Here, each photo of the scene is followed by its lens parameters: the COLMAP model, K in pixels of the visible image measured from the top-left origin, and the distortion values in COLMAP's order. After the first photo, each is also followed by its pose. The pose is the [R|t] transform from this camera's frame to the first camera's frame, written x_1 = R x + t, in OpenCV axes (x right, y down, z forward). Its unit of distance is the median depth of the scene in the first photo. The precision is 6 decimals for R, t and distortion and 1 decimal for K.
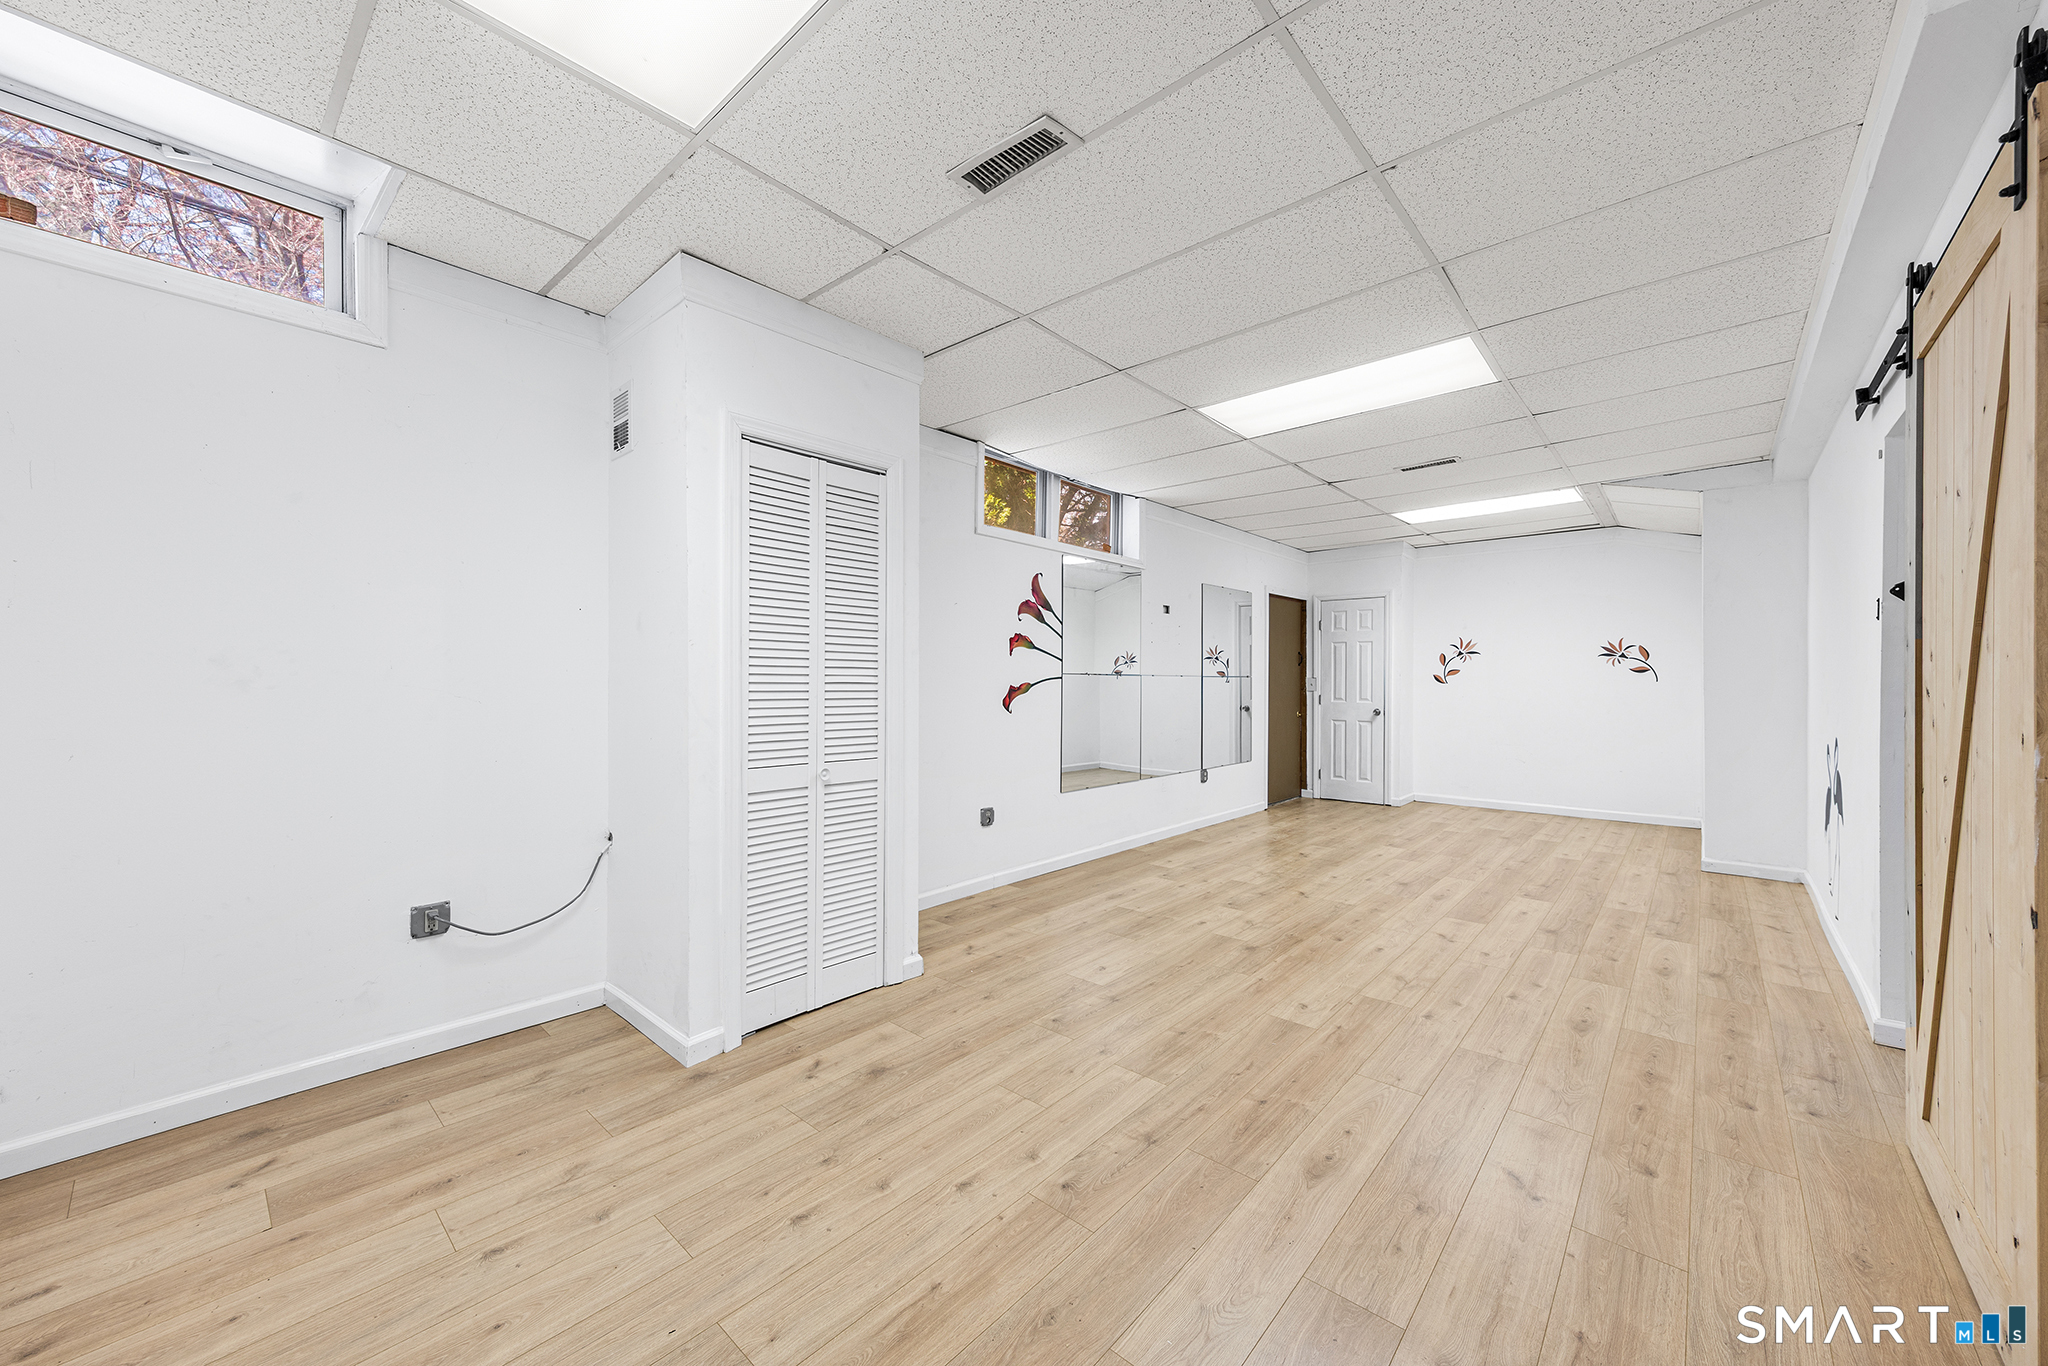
lens RADIAL K [[752.9, 0, 1035.3], [0, 752.9, 685.9], [0, 0, 1]] dist [-0.001829, 0.000044]
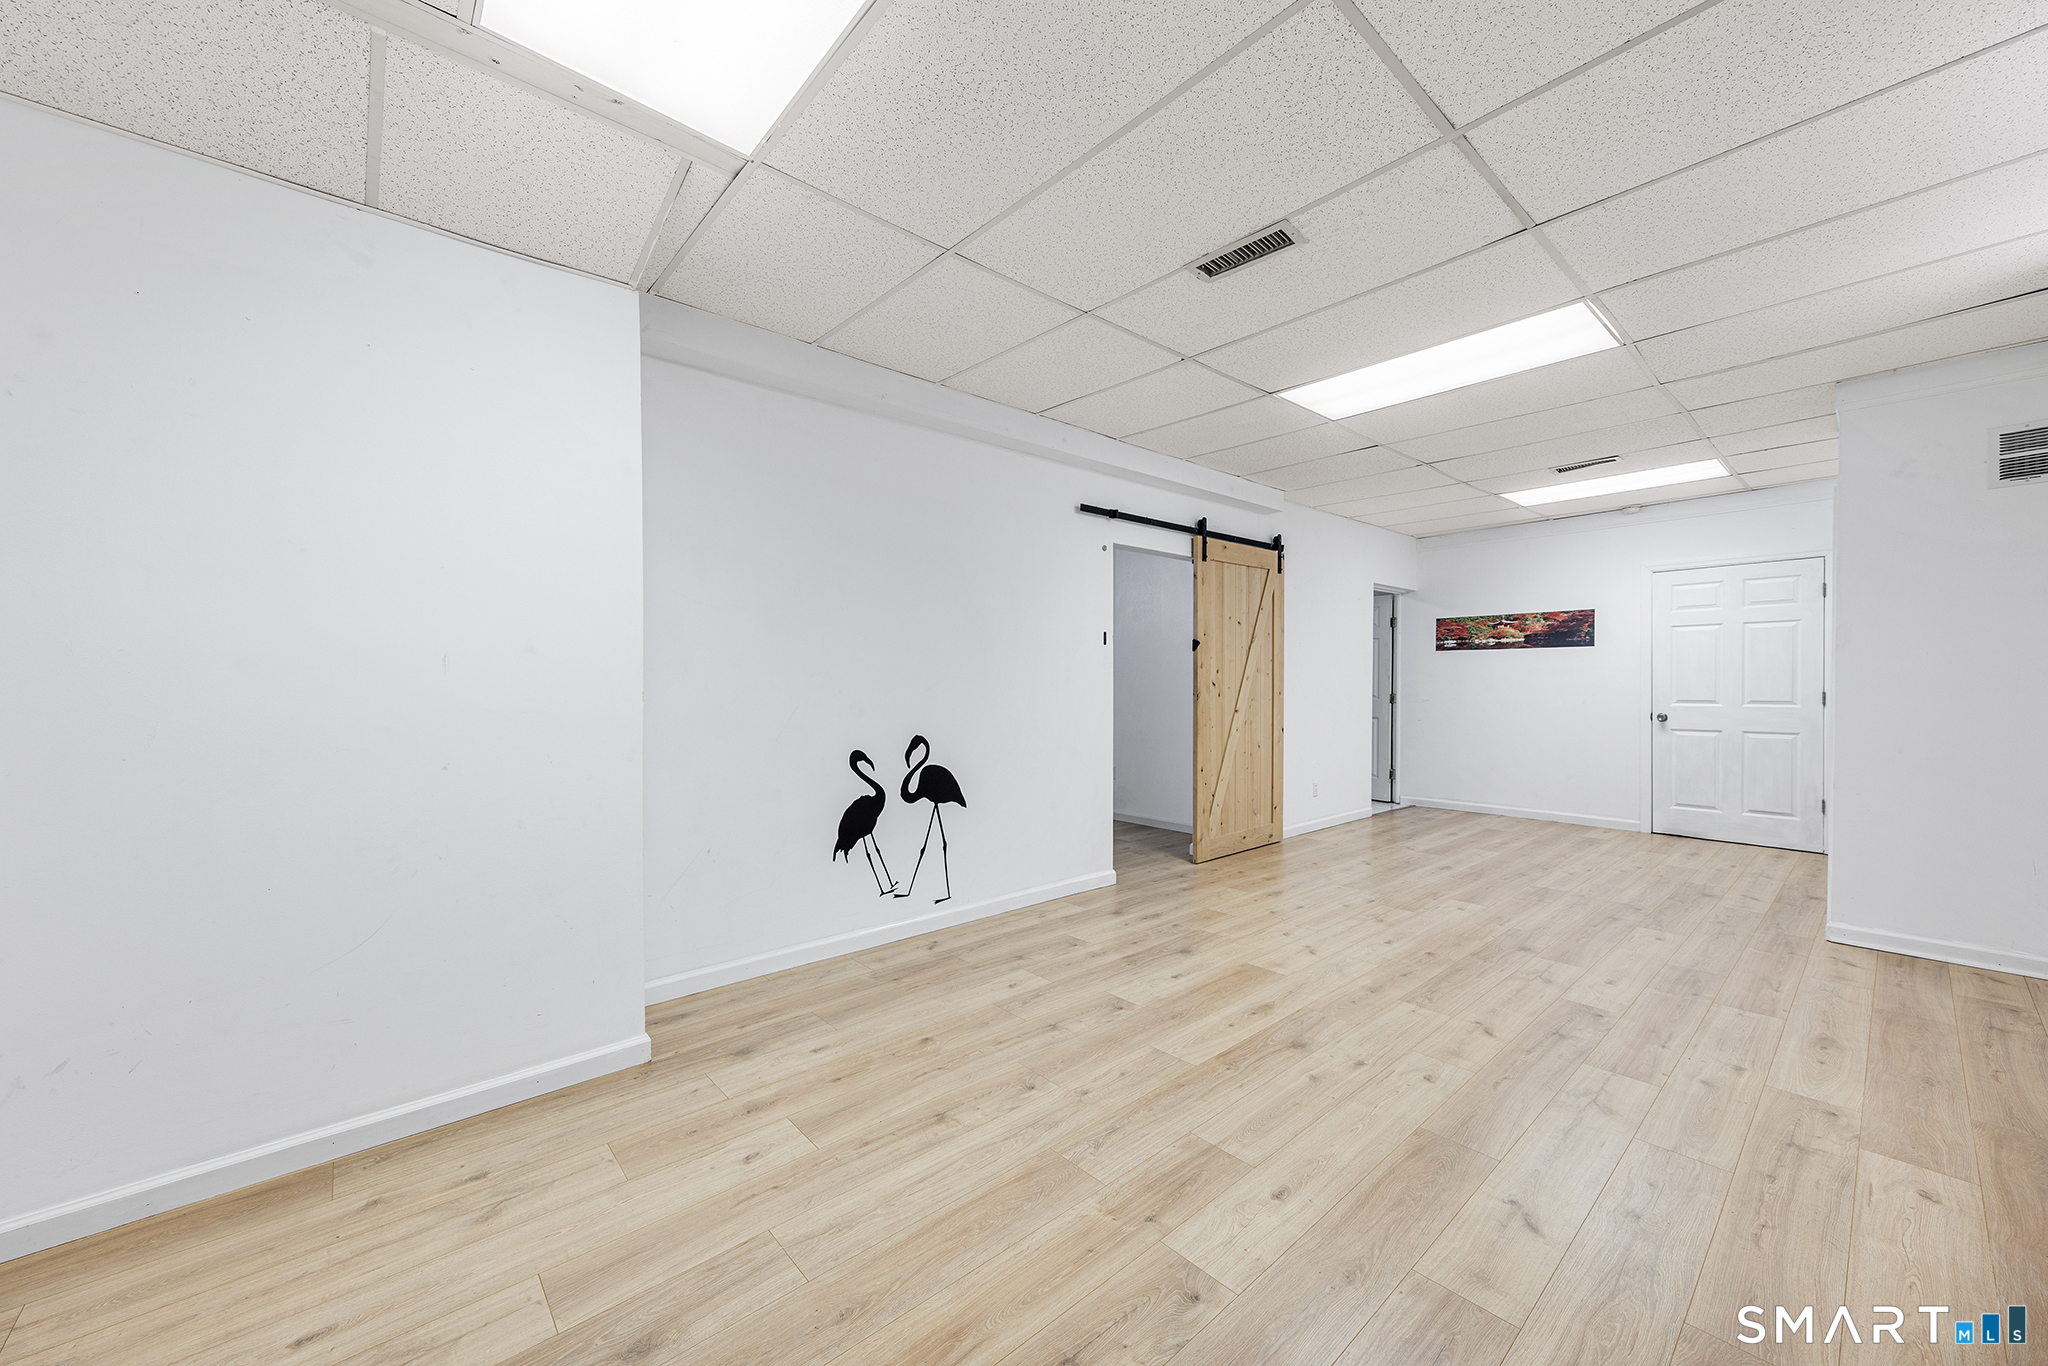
lens RADIAL K [[752.9, 0, 1024.5], [0, 752.9, 683.3], [0, 0, 1]] dist [-0.001829, 0.000044]
pose [[-0.990922, 0.003756, 0.134383, 0.775711], [0.005128, 0.999938, 0.009864, -0.013841], [-0.134337, 0.010463, -0.990880, 1.991023]]
